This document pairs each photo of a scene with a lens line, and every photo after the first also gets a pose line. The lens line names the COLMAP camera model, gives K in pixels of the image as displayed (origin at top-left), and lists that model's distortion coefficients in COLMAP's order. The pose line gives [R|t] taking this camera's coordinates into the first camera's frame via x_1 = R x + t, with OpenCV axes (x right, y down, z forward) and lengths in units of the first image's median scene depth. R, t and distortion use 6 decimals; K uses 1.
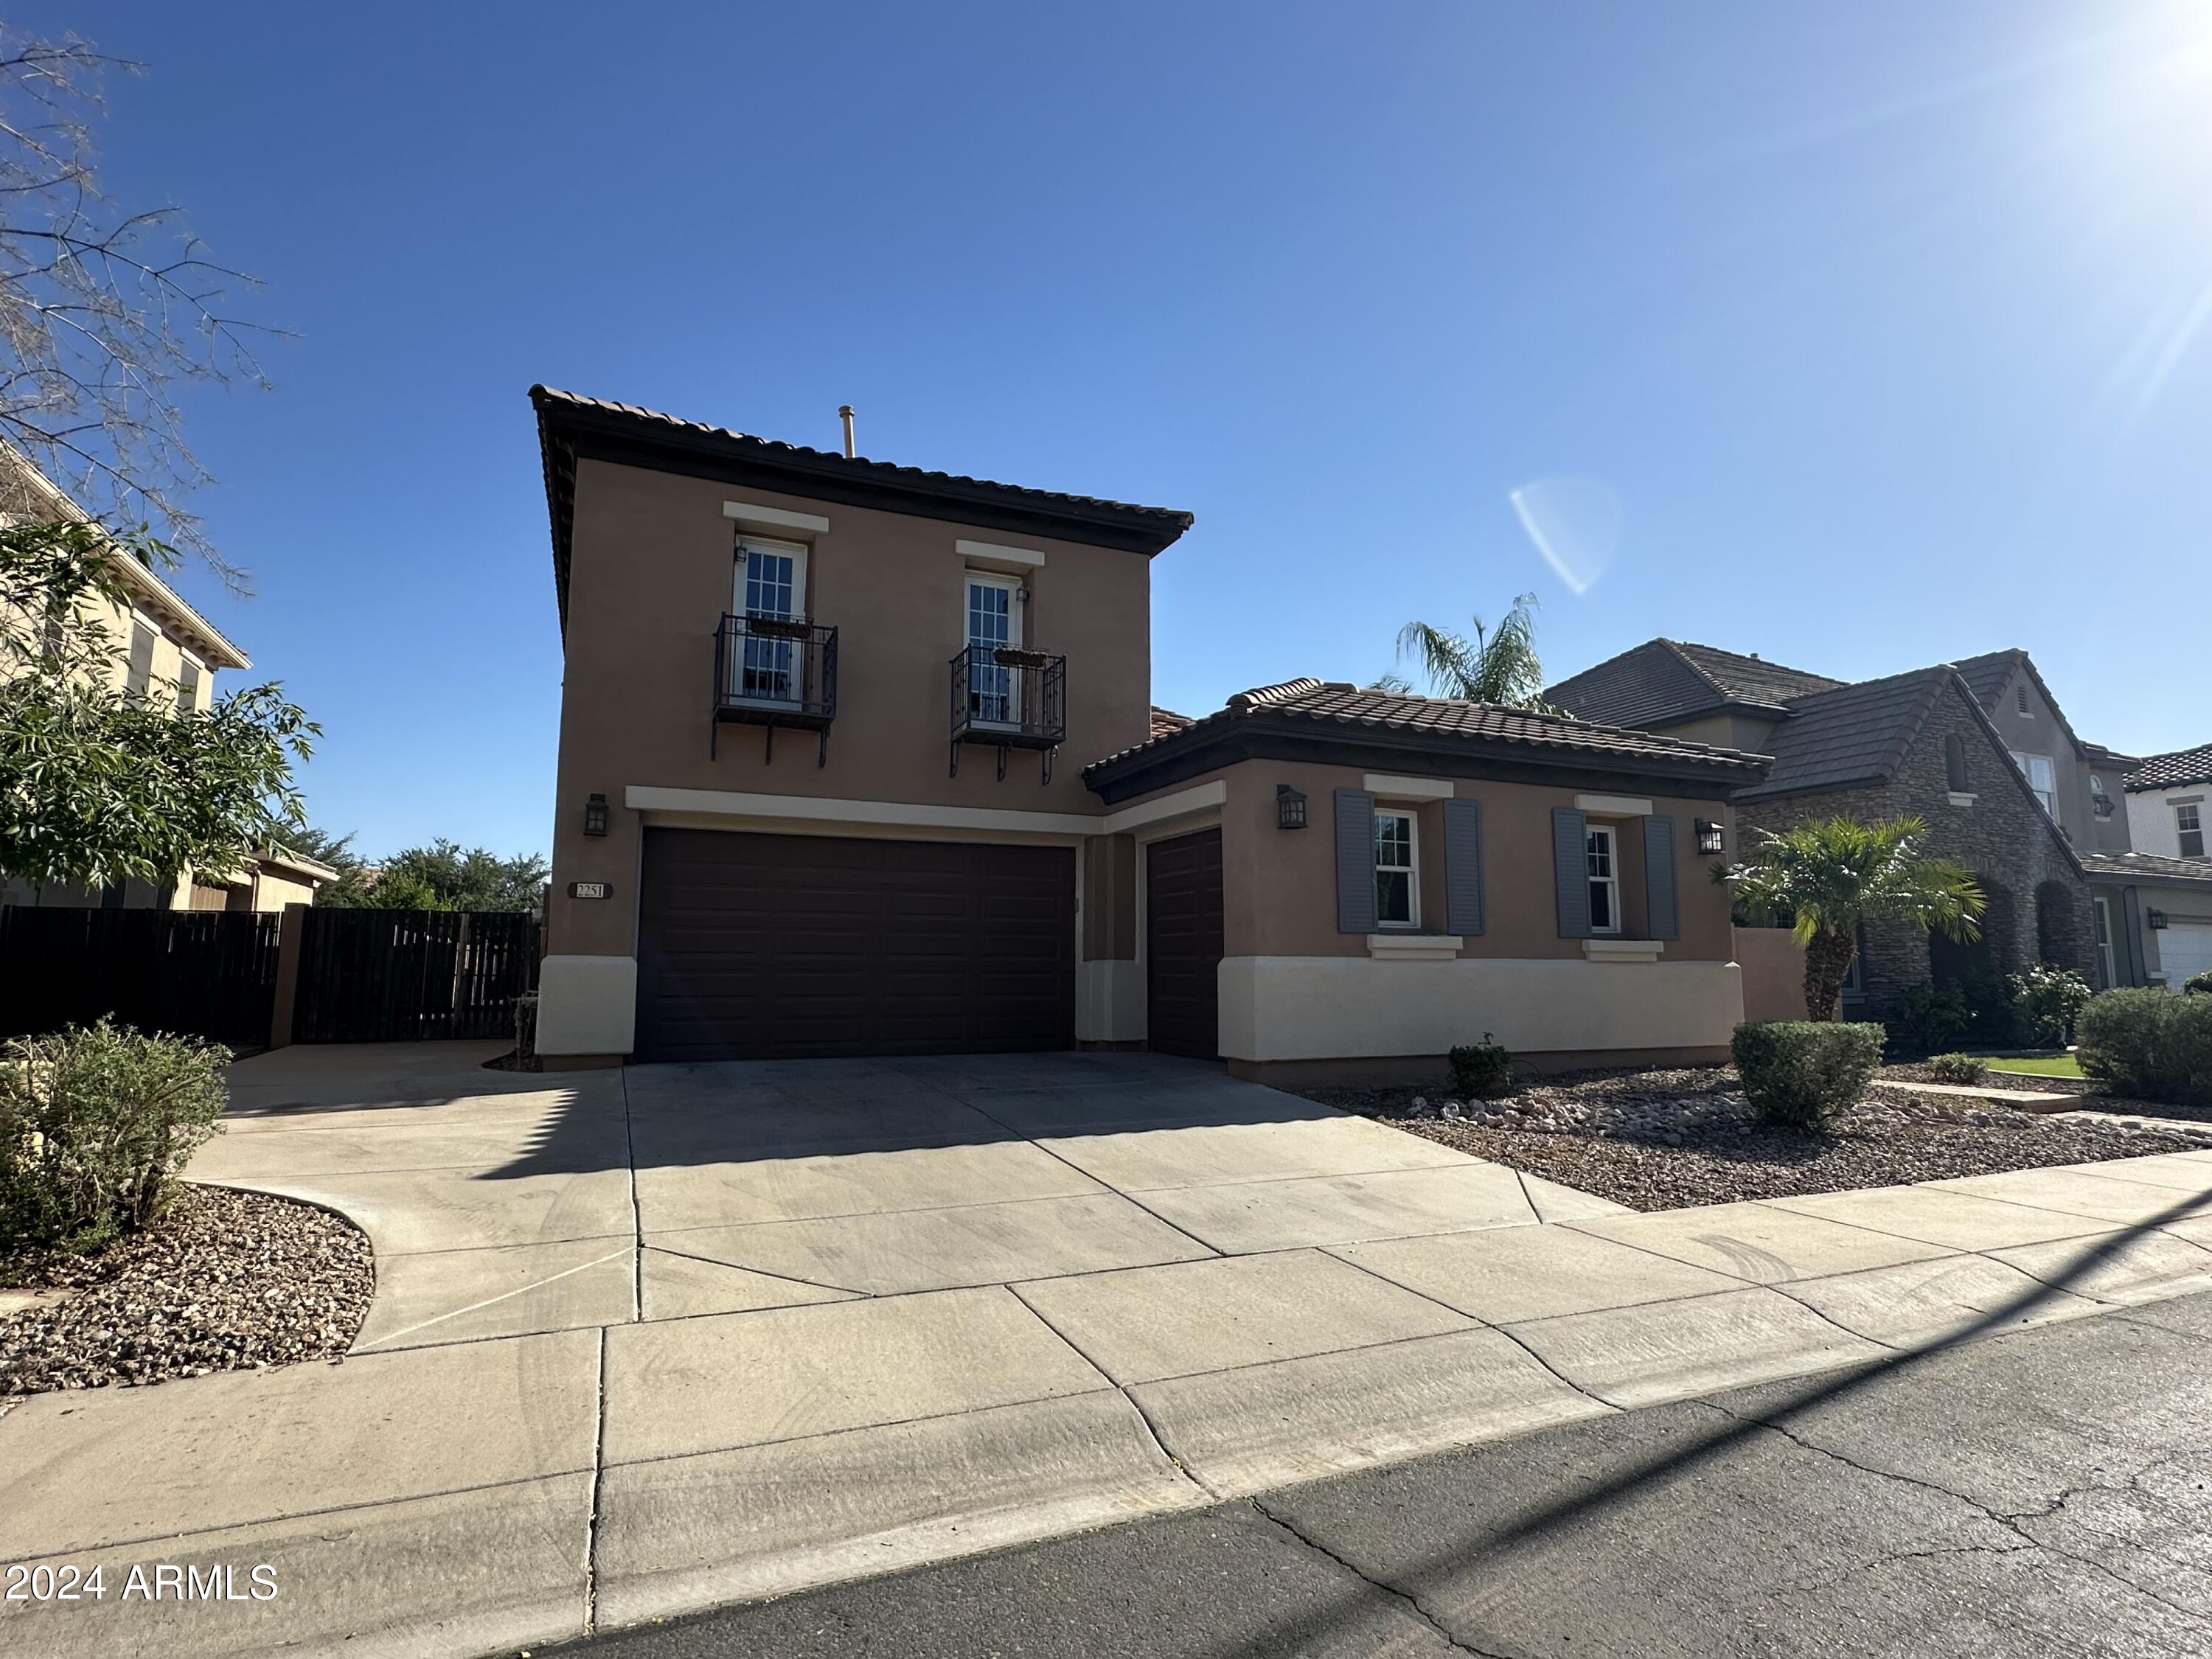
lens RADIAL K [[1124.0, 0, 1106.0], [0, 1124.0, 829.5], [0, 0, 1]] dist [-0.001008, -0.000405]
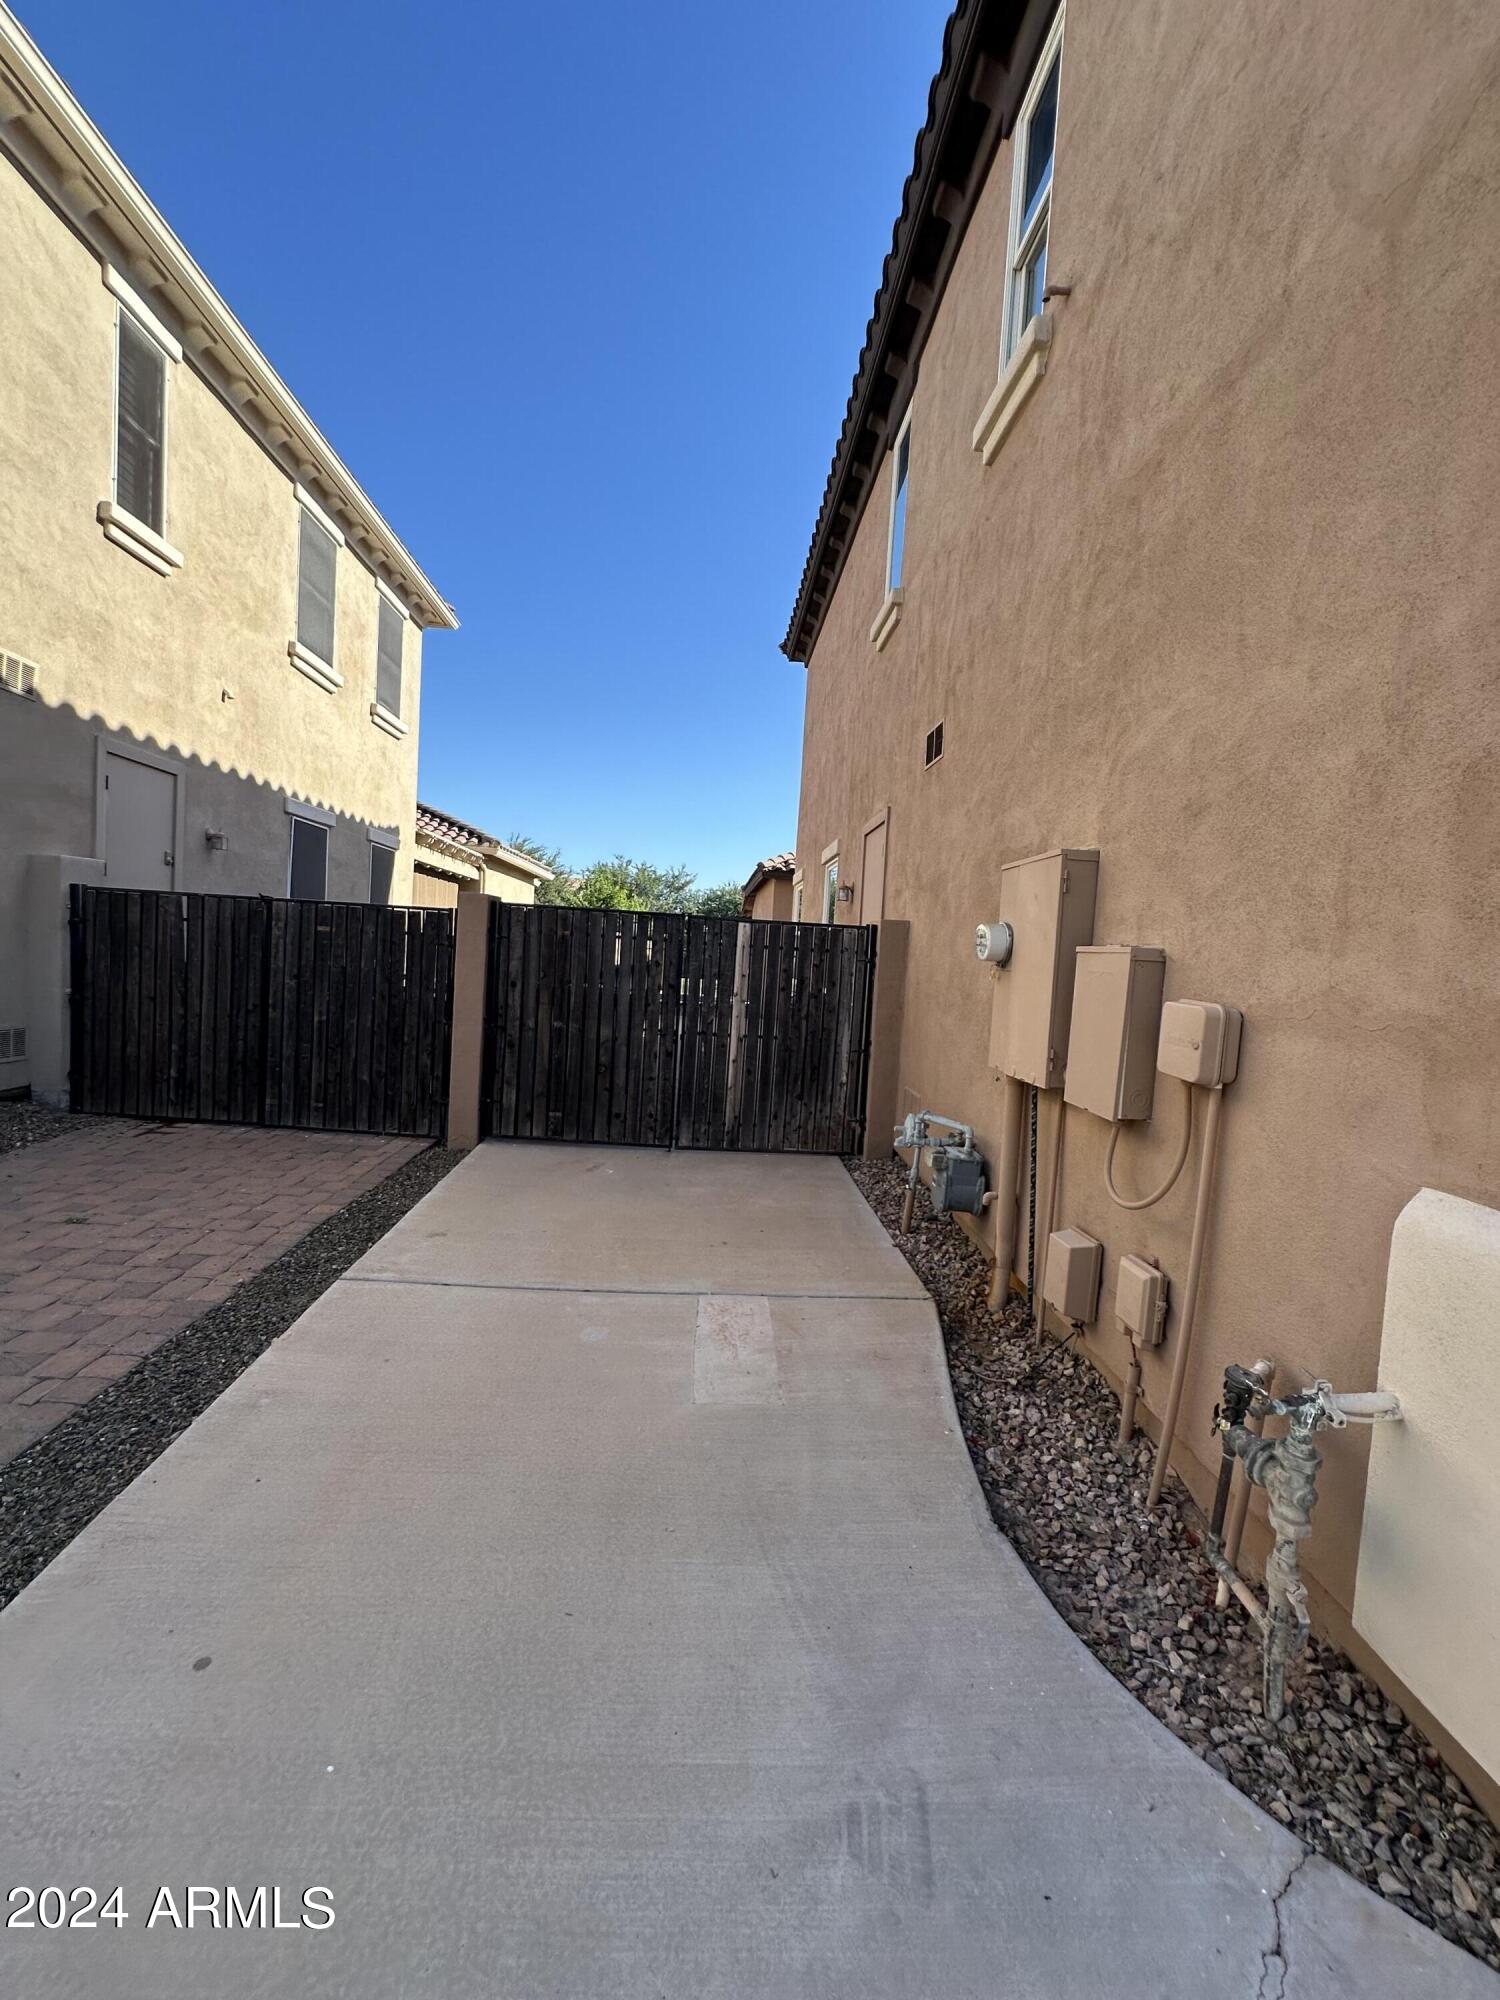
lens RADIAL K [[797.5, 0, 750.0], [0, 797.5, 1000.0], [0, 0, 1]] dist [-0.000029, -0.000043]
pose [[0.933955, 0.073301, -0.349794, -0.350982], [-0.011732, 0.984501, 0.174984, 0.035931], [0.357199, -0.159323, 0.920340, 0.524531]]
